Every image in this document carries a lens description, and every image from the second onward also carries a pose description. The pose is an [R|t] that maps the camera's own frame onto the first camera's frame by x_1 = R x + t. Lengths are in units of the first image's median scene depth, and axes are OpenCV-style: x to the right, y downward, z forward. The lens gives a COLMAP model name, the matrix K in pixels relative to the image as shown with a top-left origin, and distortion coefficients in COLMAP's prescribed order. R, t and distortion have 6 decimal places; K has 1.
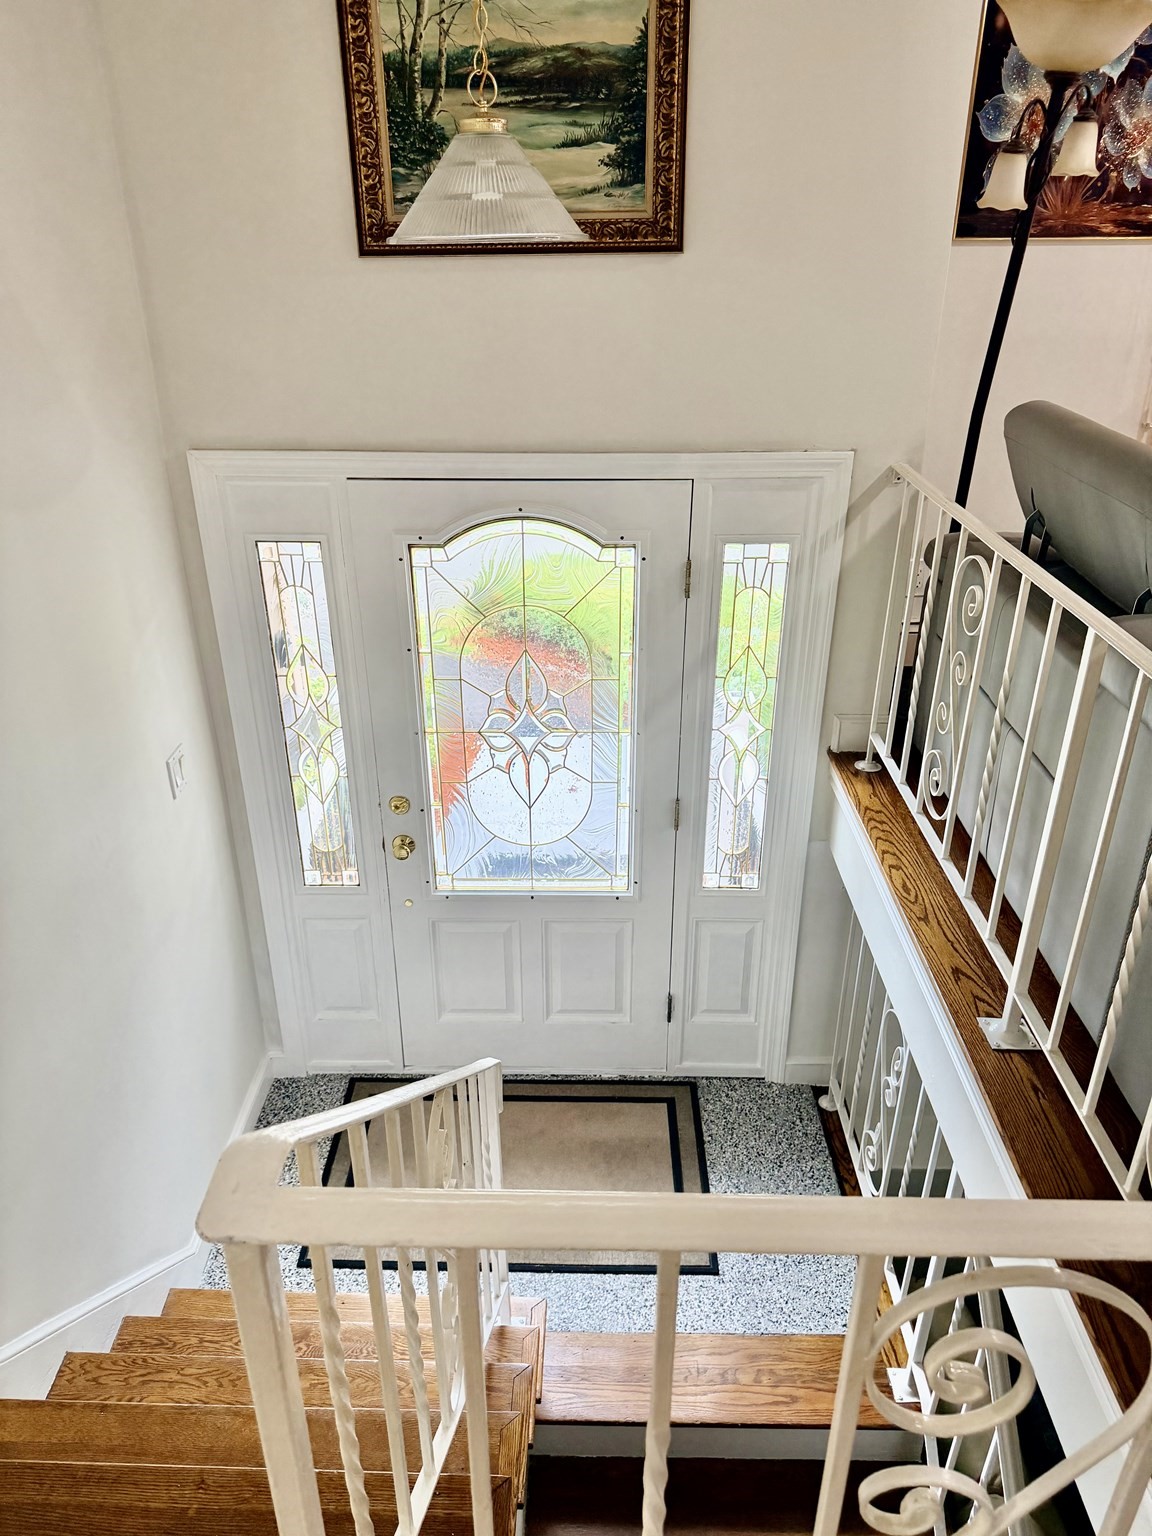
lens RADIAL K [[1083.5, 0, 571.6], [0, 1083.5, 767.9], [0, 0, 1]] dist [0.000672, -0.015566]
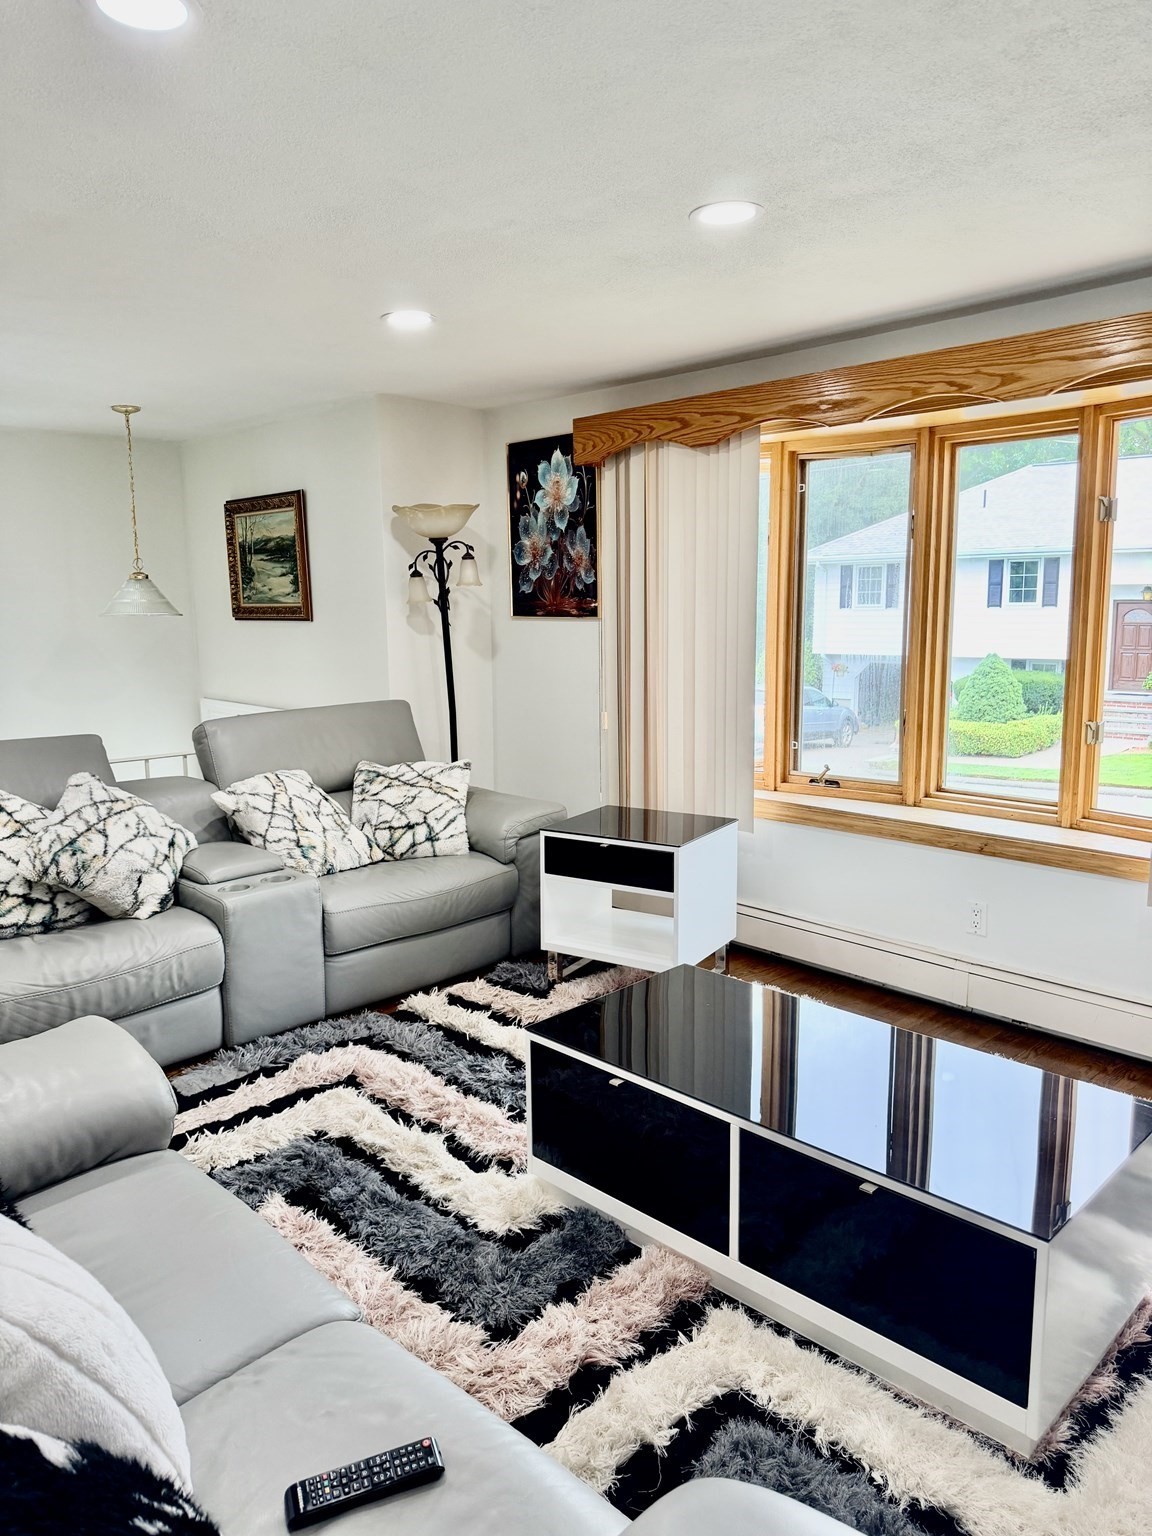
lens RADIAL K [[1083.5, 0, 577.3], [0, 1083.5, 768.3], [0, 0, 1]] dist [0.000672, -0.015566]
pose [[0.729104, 0.110480, -0.675427, 1.959194], [-0.307063, 0.934788, -0.178562, -0.000488], [0.611653, 0.337589, 0.715482, -0.076660]]
